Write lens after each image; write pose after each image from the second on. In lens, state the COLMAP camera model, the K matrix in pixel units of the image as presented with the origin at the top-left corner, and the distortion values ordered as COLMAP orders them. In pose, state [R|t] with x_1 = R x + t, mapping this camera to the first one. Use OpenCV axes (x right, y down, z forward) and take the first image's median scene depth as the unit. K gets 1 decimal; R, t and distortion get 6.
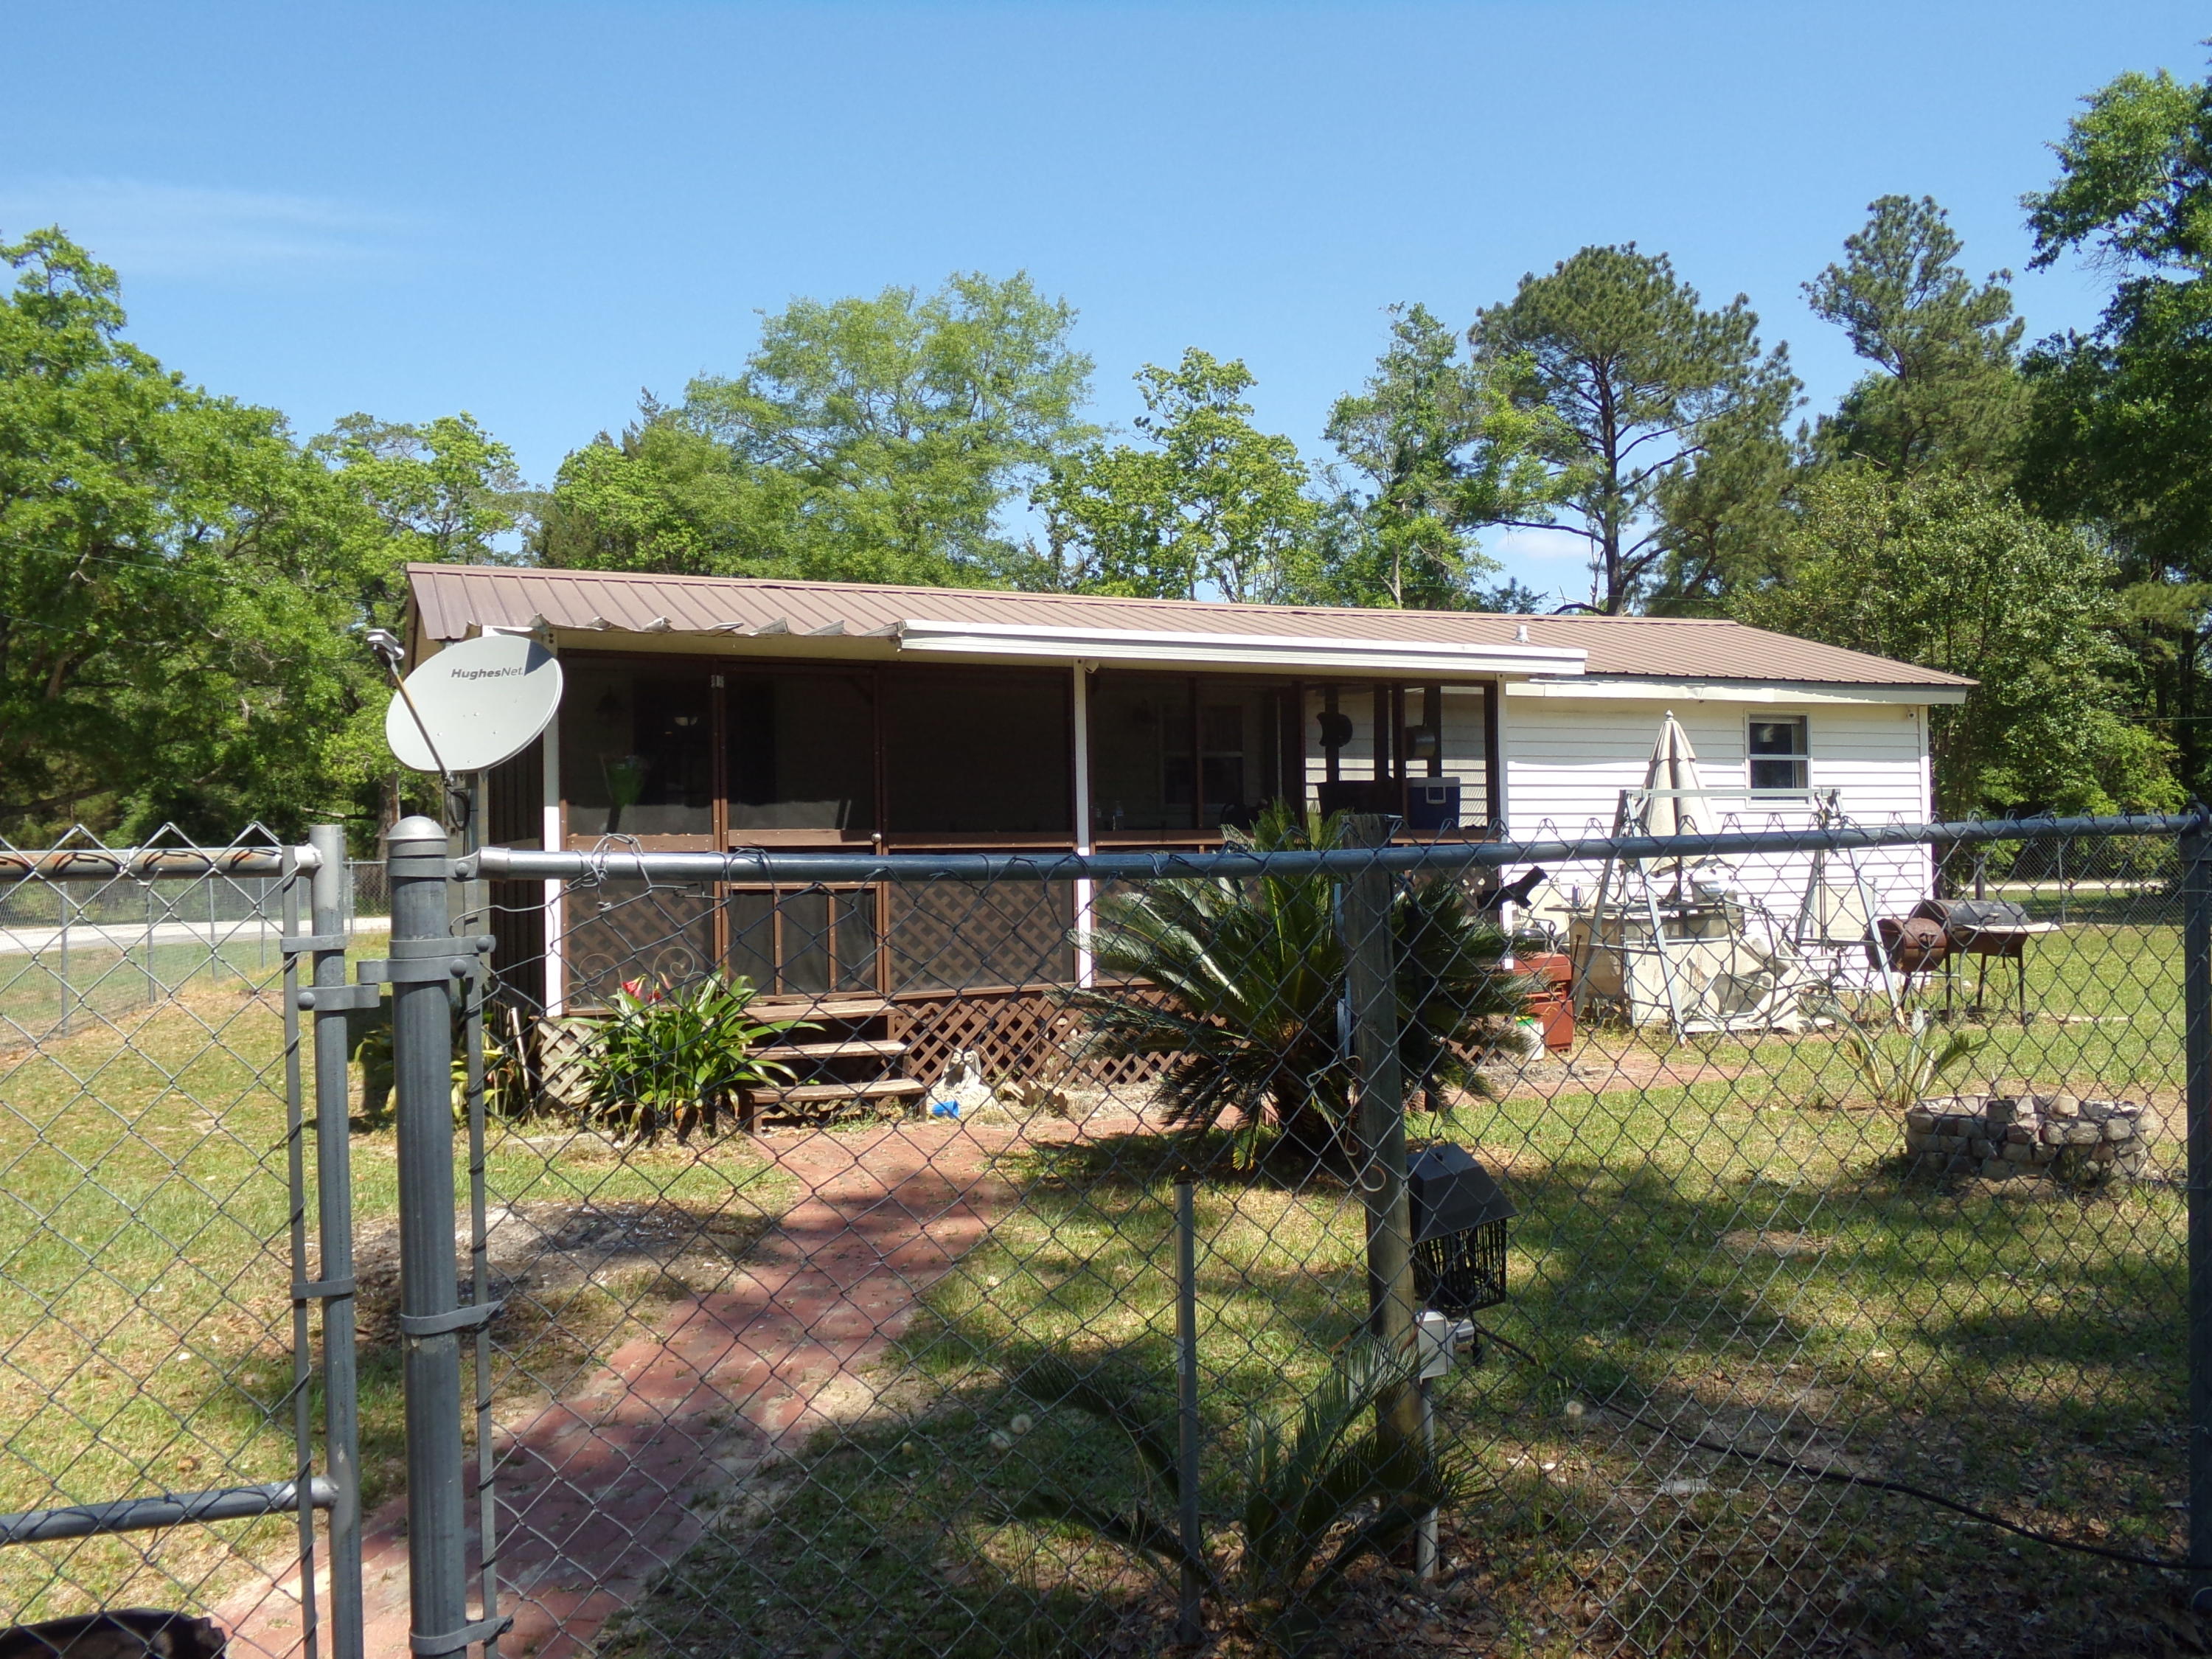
lens RADIAL K [[1645.9, 0, 1106.0], [0, 1645.9, 829.5], [0, 0, 1]] dist [-0.047632, 0.003135]
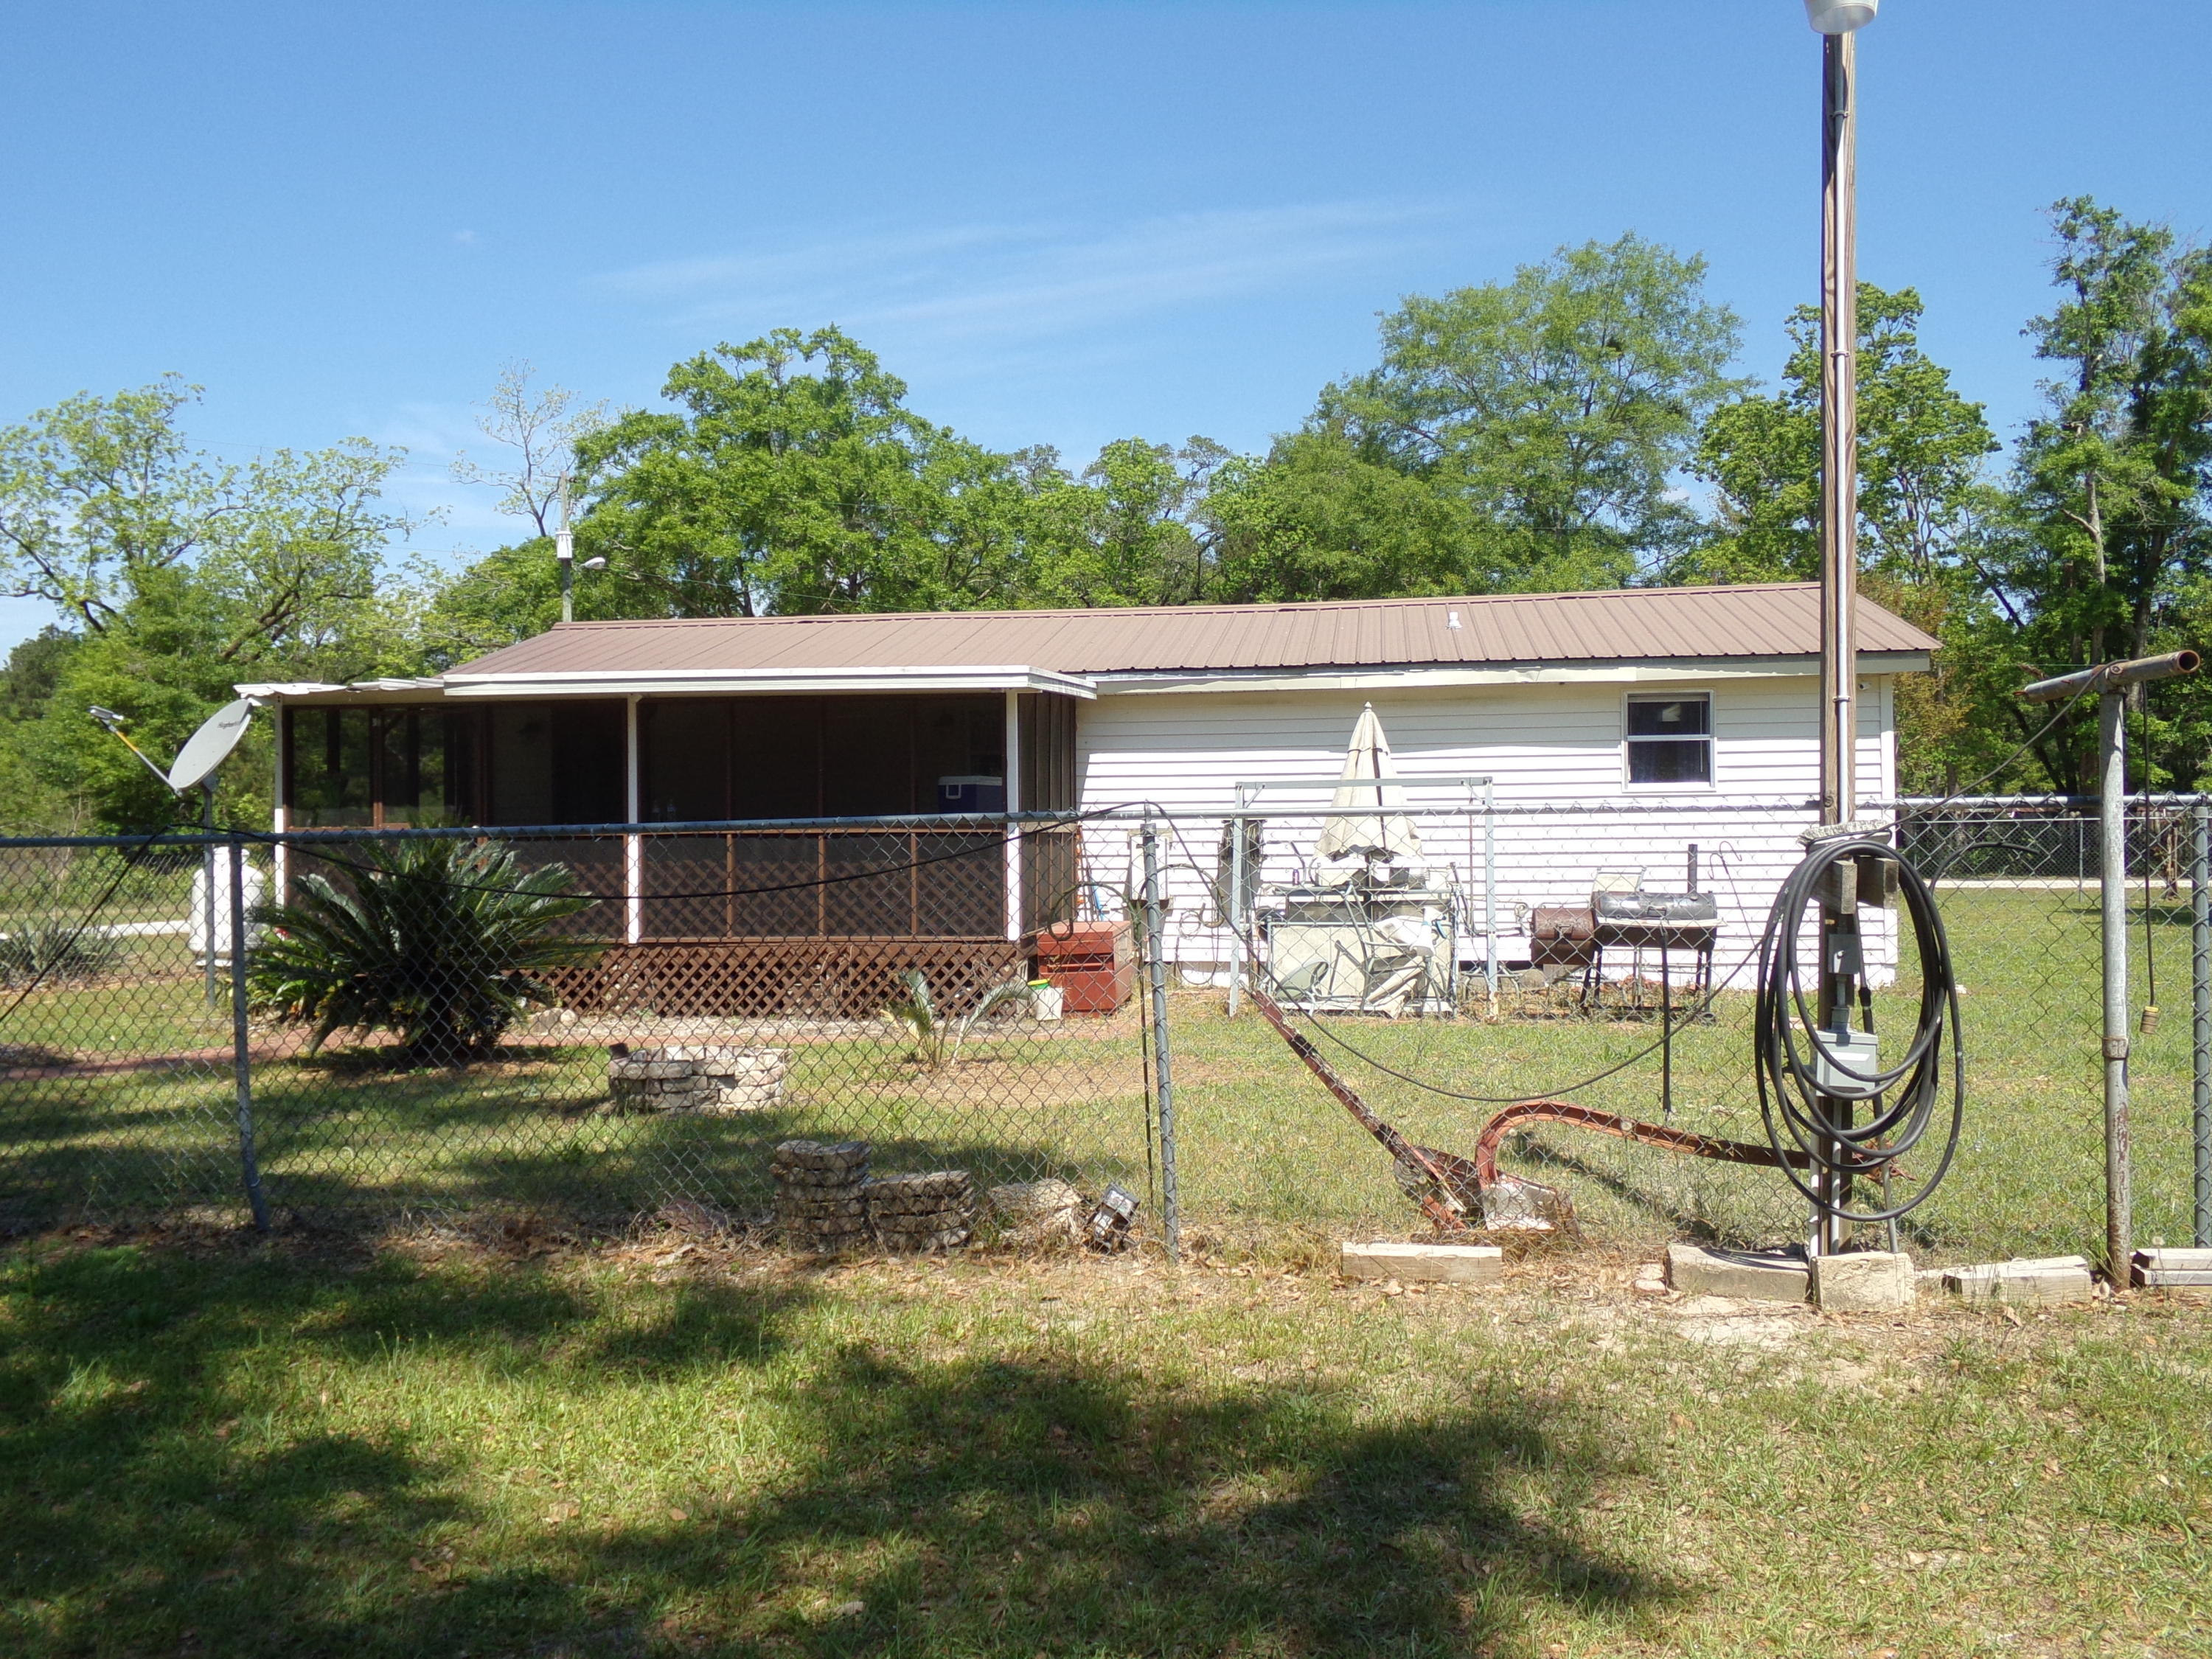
lens RADIAL K [[1645.9, 0, 1106.0], [0, 1645.9, 829.5], [0, 0, 1]] dist [-0.047632, 0.003135]
pose [[0.865443, 0.004513, -0.500987, 0.200628], [0.002308, 0.999913, 0.012995, -0.001537], [0.501002, -0.012403, 0.865358, 0.006151]]
